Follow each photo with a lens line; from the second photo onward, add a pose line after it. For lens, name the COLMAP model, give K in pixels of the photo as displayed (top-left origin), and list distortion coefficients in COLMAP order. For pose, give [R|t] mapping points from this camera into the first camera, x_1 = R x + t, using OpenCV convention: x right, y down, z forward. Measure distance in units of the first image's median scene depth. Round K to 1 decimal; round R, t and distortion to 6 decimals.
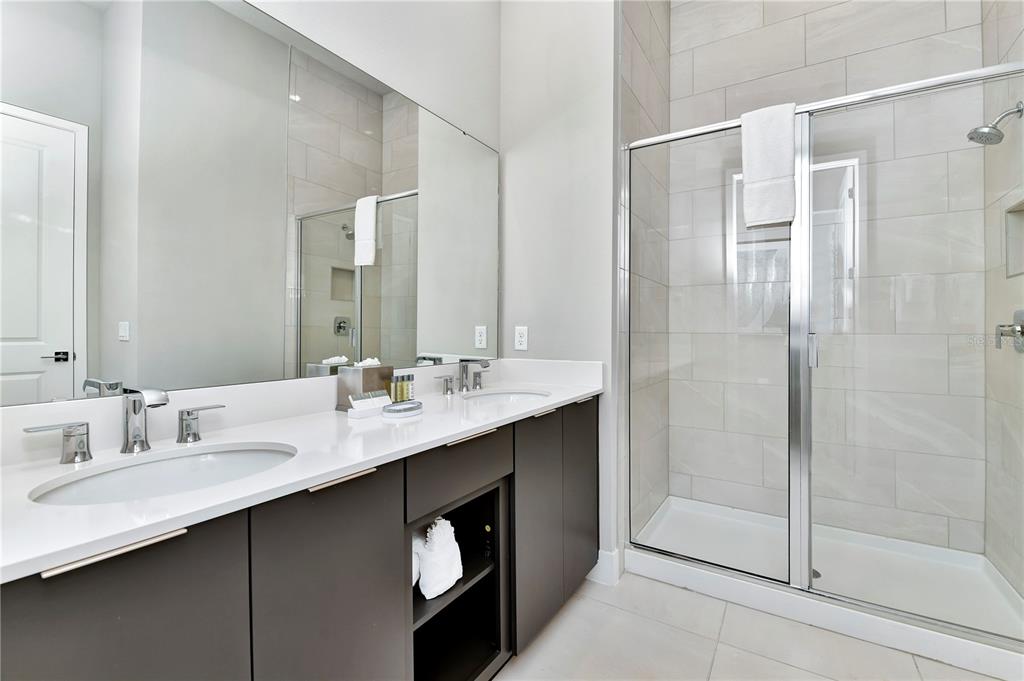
lens RADIAL K [[430.3, 0, 511.5], [0, 430.3, 331.4], [0, 0, 1]] dist [0.001822, 0.000139]
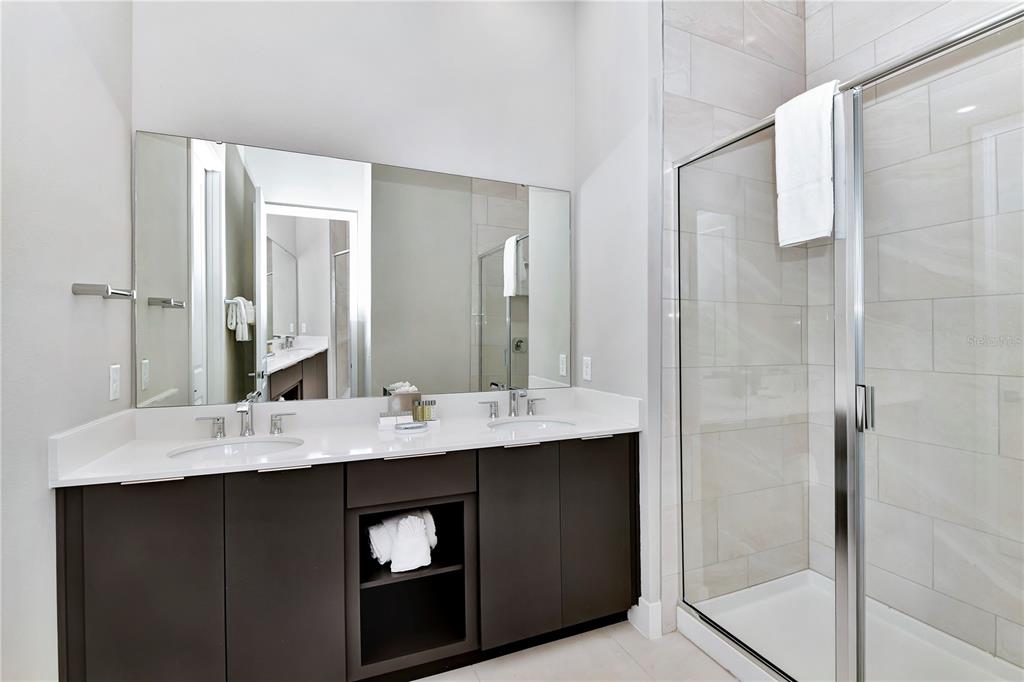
lens RADIAL K [[438.8, 0, 516.4], [0, 438.8, 335.7], [0, 0, 1]] dist [0.001504, -0.011324]
pose [[0.832203, -0.001323, -0.554470, 0.521915], [-0.002428, 0.999979, -0.006030, -0.063158], [0.554466, 0.006364, 0.832182, 0.041708]]
